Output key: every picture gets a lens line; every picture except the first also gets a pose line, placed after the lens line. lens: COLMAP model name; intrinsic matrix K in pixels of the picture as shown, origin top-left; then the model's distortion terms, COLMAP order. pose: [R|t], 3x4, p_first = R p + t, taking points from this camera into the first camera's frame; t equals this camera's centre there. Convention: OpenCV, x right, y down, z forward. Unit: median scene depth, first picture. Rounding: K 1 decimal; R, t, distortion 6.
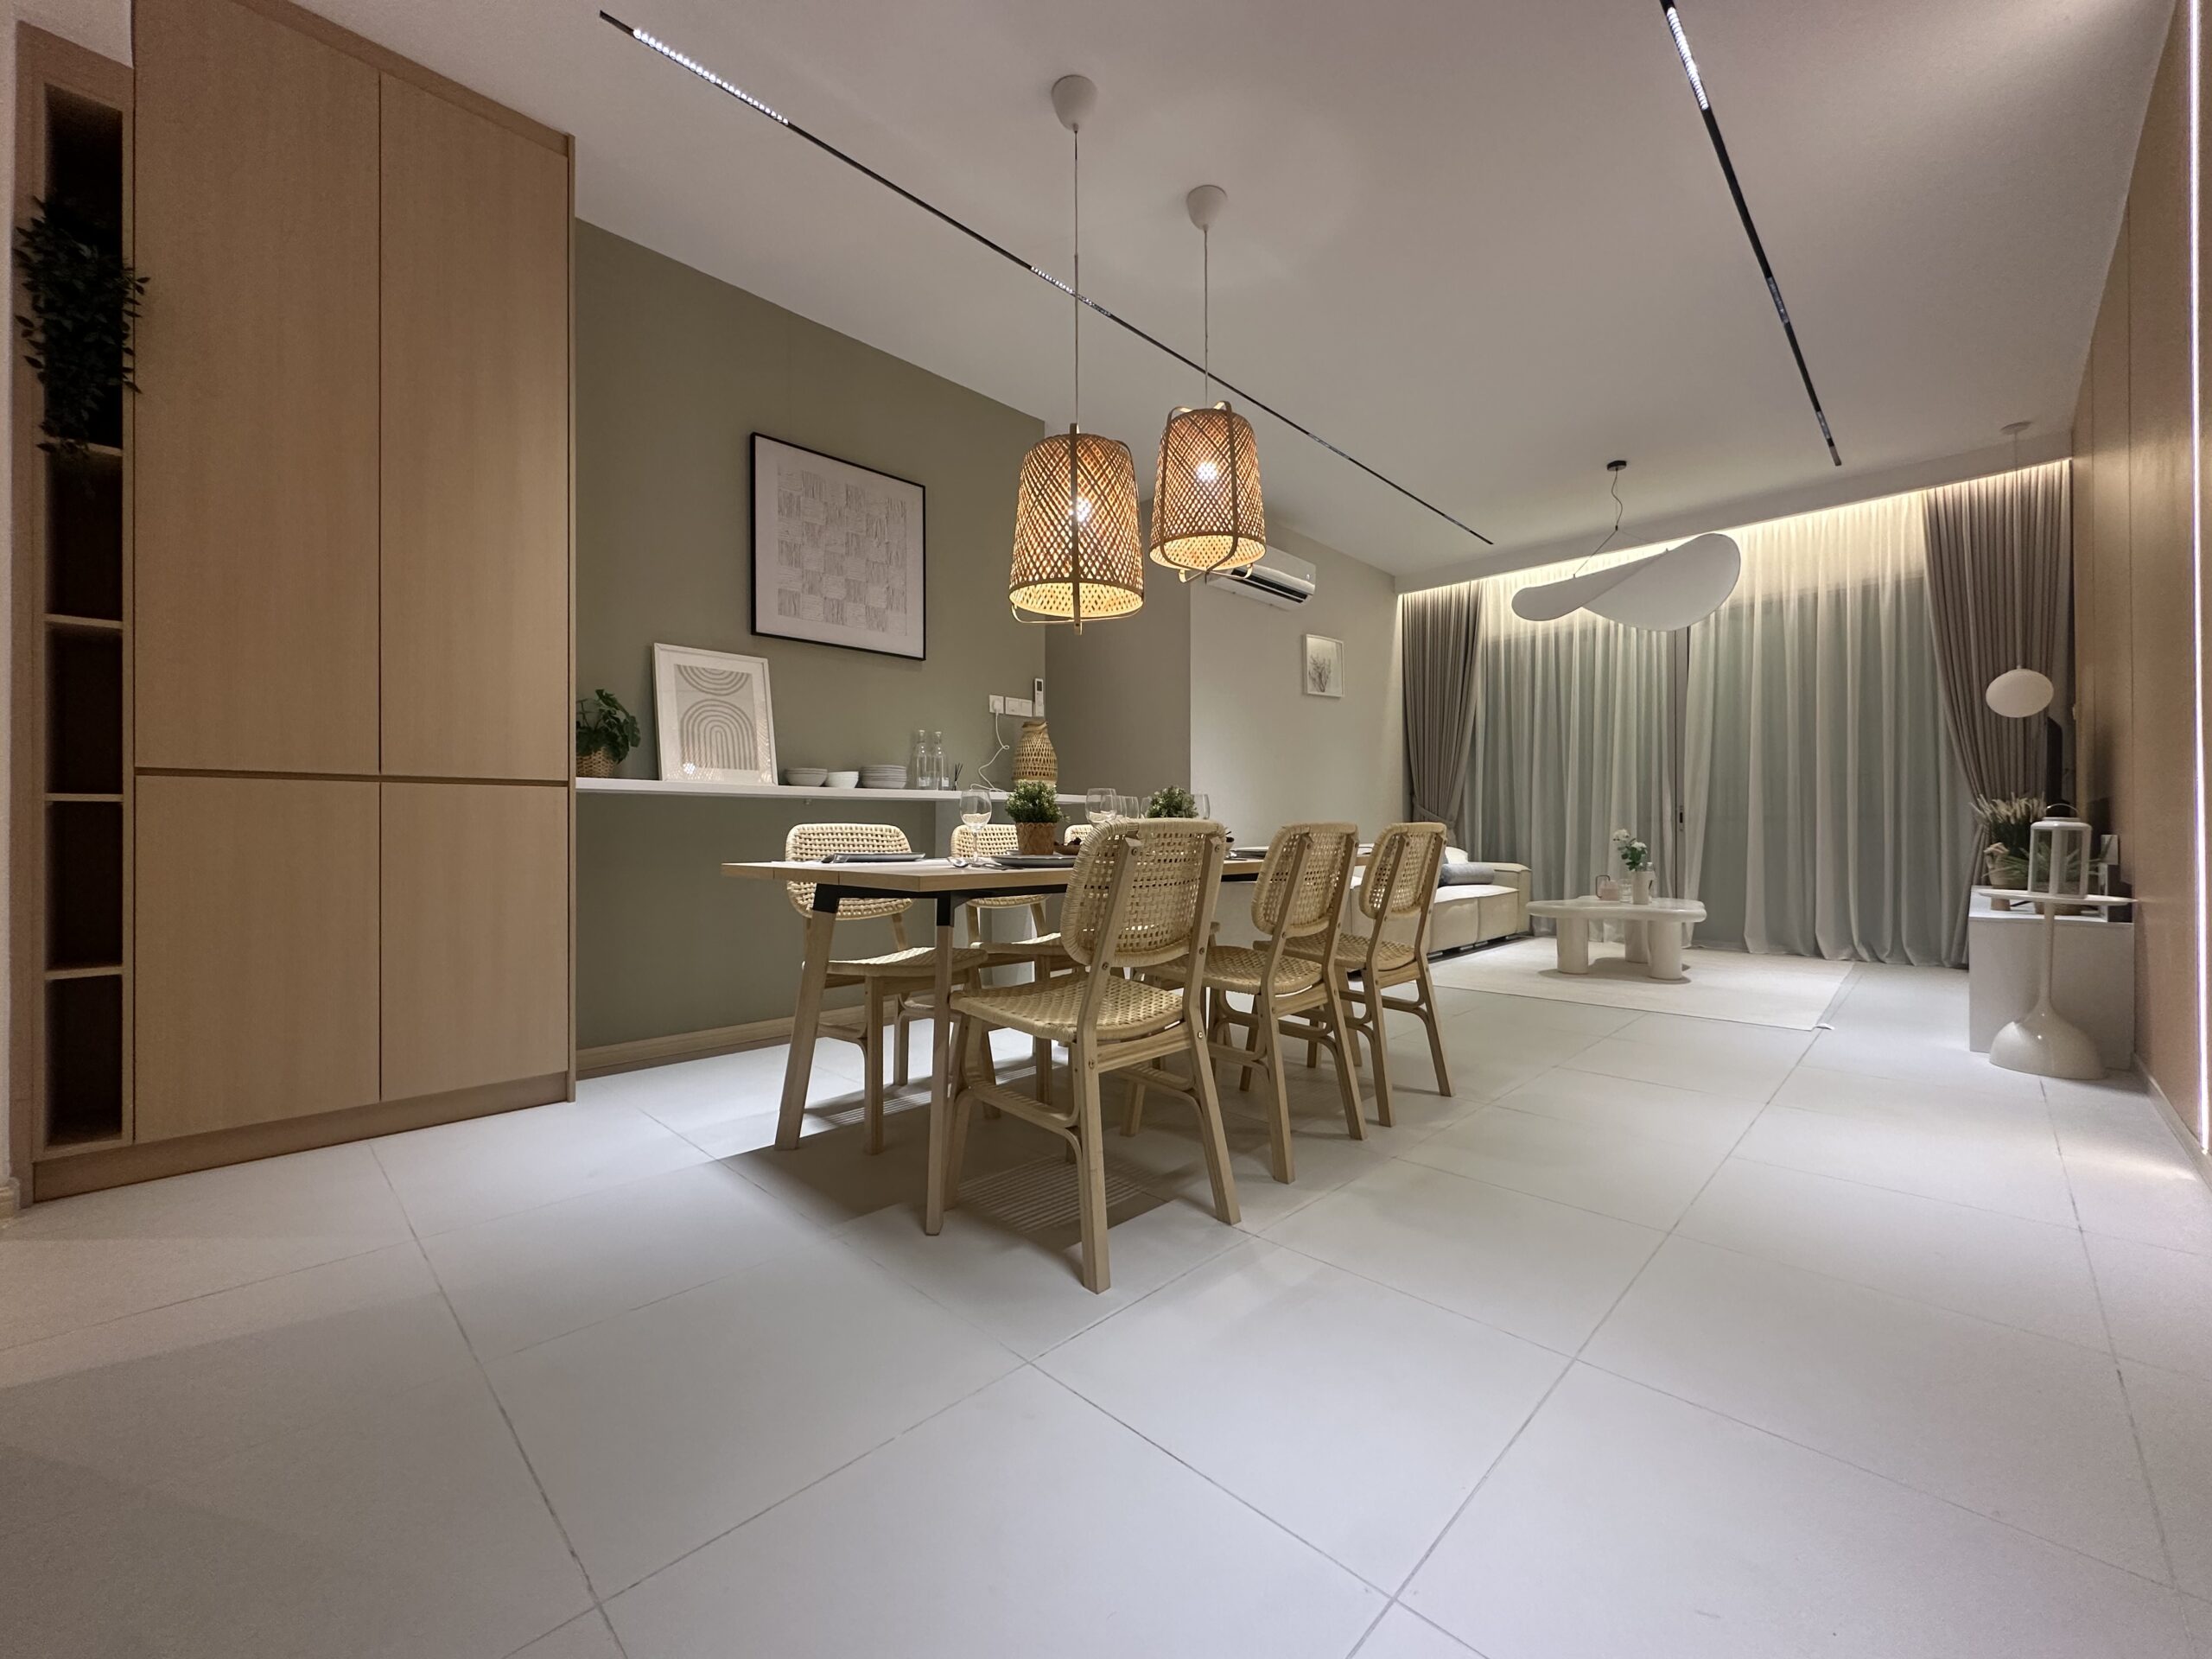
lens RADIAL K [[883.9, 0, 1099.0], [0, 883.9, 832.0], [0, 0, 1]] dist [-0.004177, -0.001019]
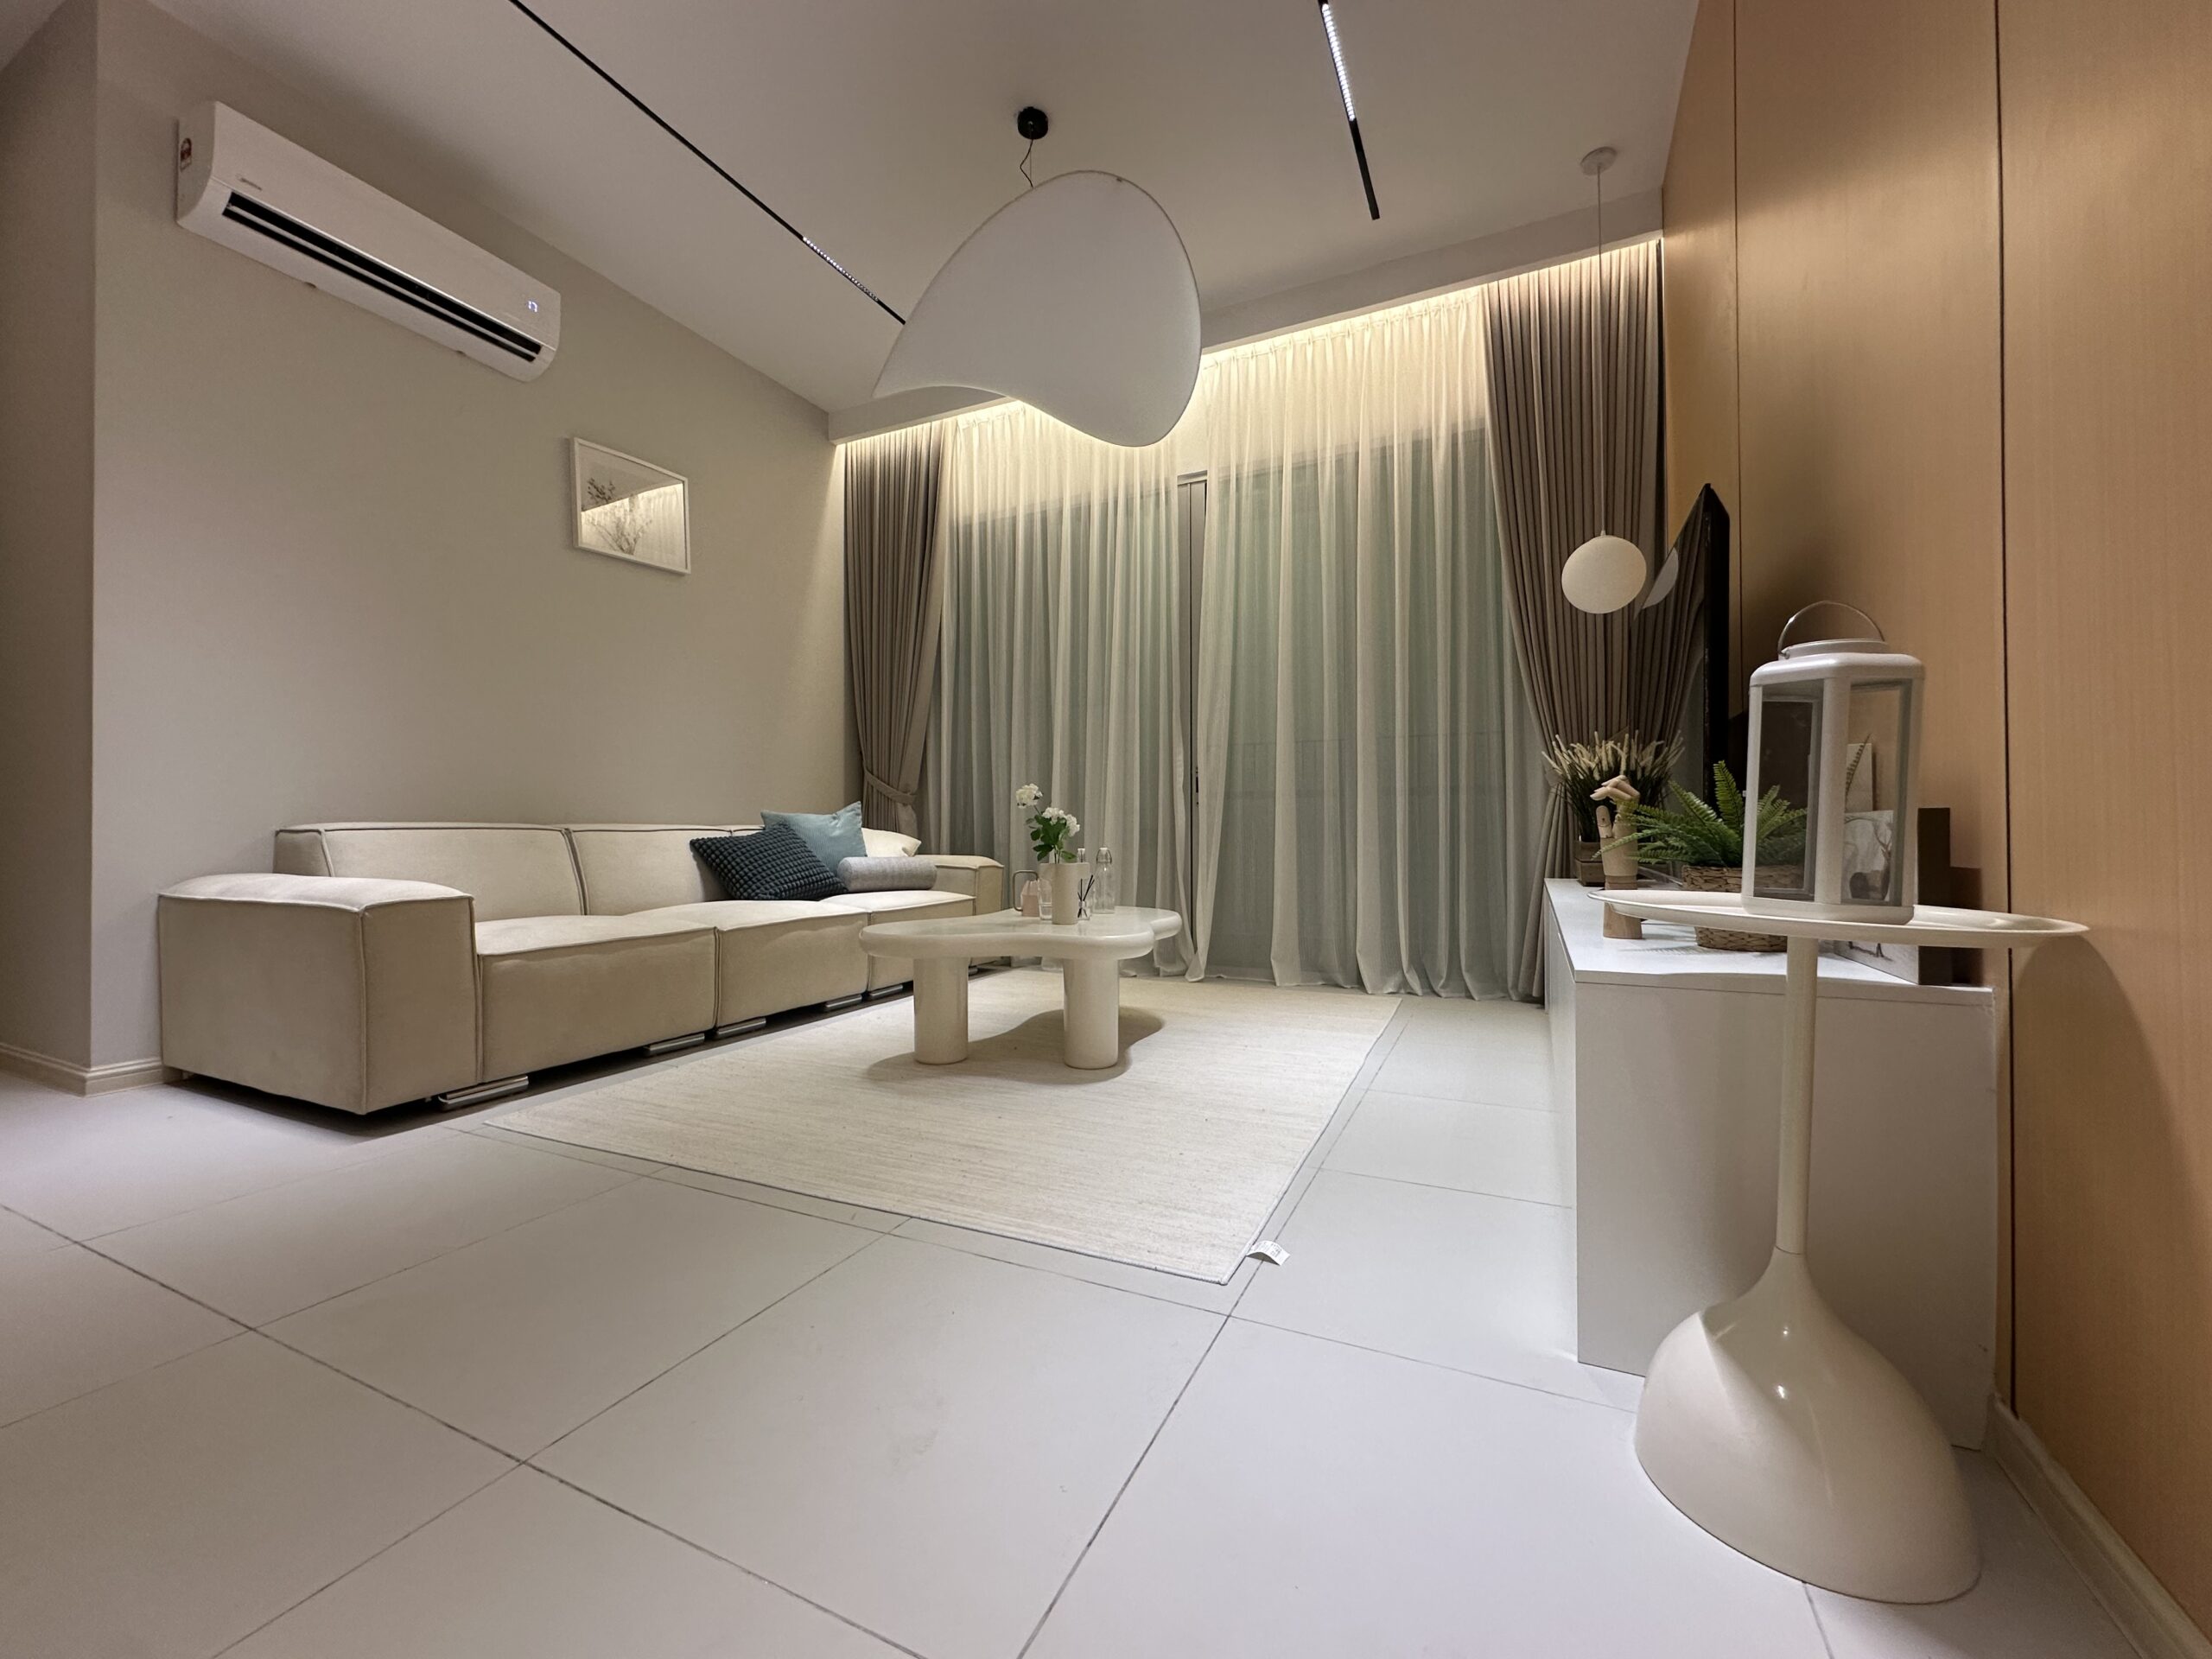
lens RADIAL K [[883.9, 0, 1110.4], [0, 883.9, 833.7], [0, 0, 1]] dist [-0.004177, -0.001019]
pose [[0.941563, -0.000939, 0.336837, 0.437588], [0.002031, 0.999994, -0.002888, 0.027044], [-0.336832, 0.003403, 0.941559, 0.458242]]
